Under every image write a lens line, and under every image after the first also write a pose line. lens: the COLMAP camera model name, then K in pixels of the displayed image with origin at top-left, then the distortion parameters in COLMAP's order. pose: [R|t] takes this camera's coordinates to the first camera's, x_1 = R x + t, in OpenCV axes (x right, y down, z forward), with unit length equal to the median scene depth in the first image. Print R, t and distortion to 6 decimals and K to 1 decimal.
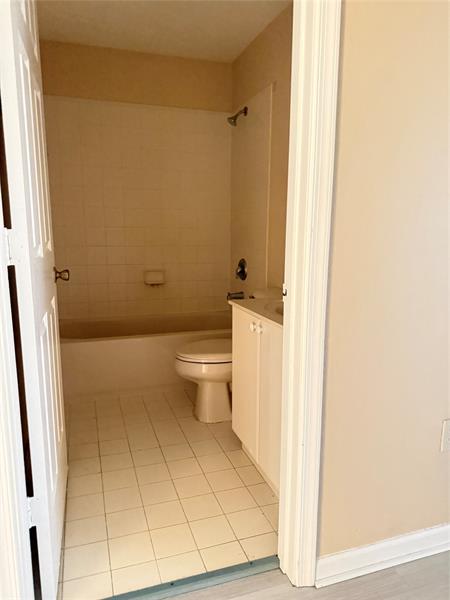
lens RADIAL K [[427.5, 0, 225.0], [0, 427.5, 300.0], [0, 0, 1]] dist [0.167304, -0.203100]
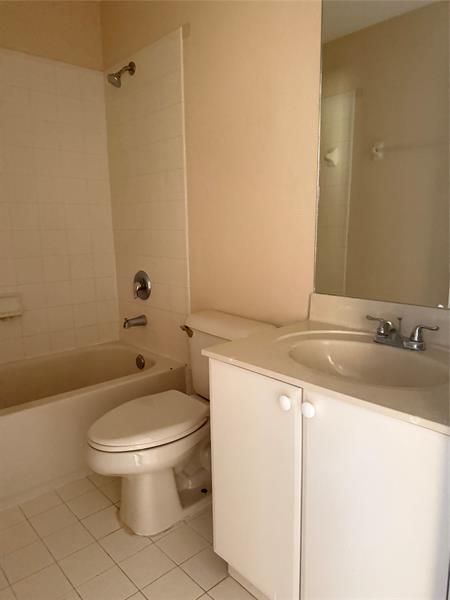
lens RADIAL K [[423.0, 0, 225.0], [0, 423.0, 300.0], [0, 0, 1]] dist [-0.002810, 0.000295]
pose [[0.917244, -0.094454, 0.386964, -0.135023], [0.094796, 0.995329, 0.018250, -0.055882], [-0.386880, 0.019942, 0.921914, 0.348559]]
